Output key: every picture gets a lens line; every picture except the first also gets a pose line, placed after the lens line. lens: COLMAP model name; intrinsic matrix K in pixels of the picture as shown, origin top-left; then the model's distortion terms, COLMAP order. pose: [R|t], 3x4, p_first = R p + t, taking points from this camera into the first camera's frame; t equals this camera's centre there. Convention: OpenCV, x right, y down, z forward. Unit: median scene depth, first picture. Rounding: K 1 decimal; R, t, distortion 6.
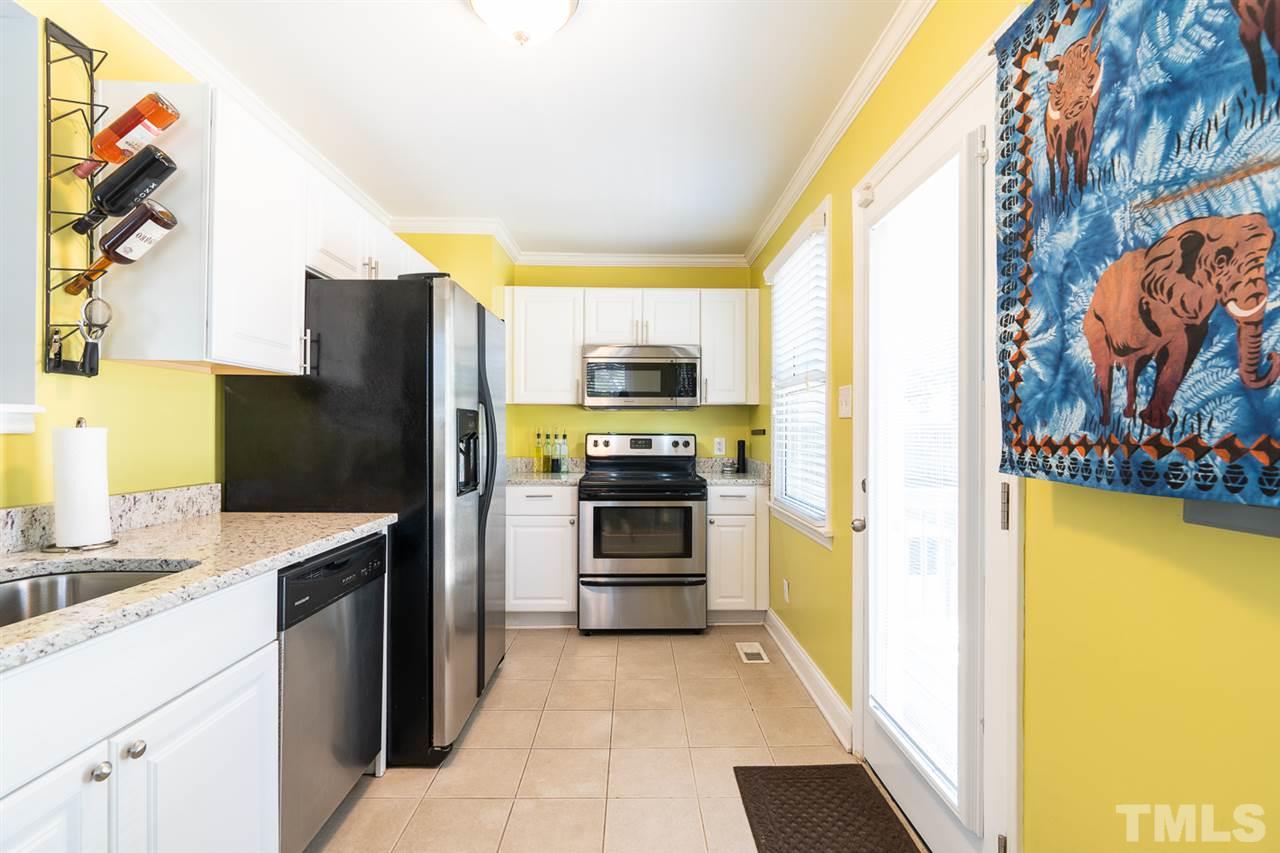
lens RADIAL K [[586.6, 0, 641.3], [0, 586.6, 431.5], [0, 0, 1]] dist [-0.006996, 0.002884]
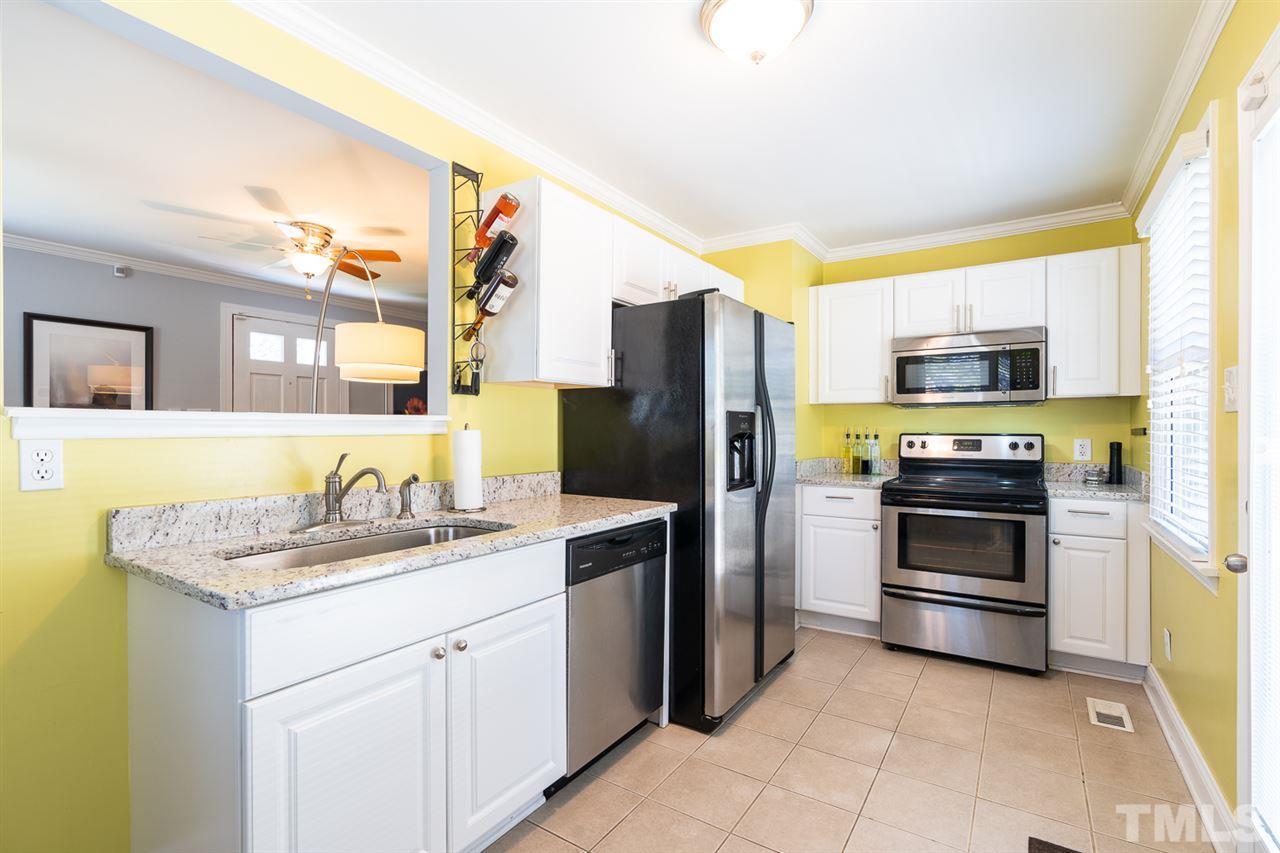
lens RADIAL K [[586.6, 0, 641.3], [0, 586.6, 431.5], [0, 0, 1]] dist [-0.006996, 0.002884]
pose [[0.825920, -0.002861, -0.563780, 0.146268], [0.002874, 0.999995, -0.000864, -0.000264], [0.563780, -0.000906, 0.825925, 0.008891]]
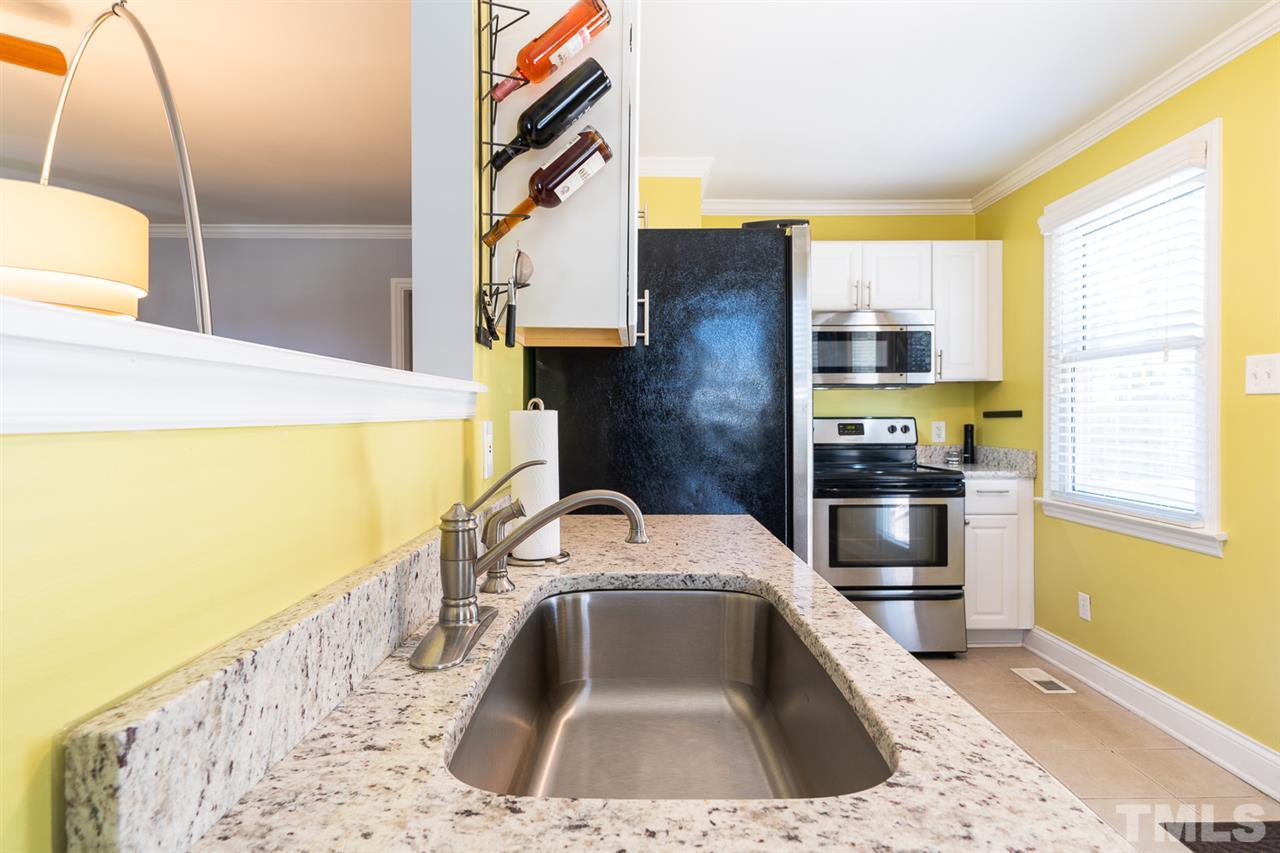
lens RADIAL K [[690.3, 0, 637.5], [0, 690.3, 421.6], [0, 0, 1]] dist [-0.004176, -0.000133]
pose [[0.999885, -0.006533, -0.013695, -0.470263], [0.006634, 0.999951, 0.007357, 0.001487], [0.013647, -0.007447, 0.999879, 0.030914]]
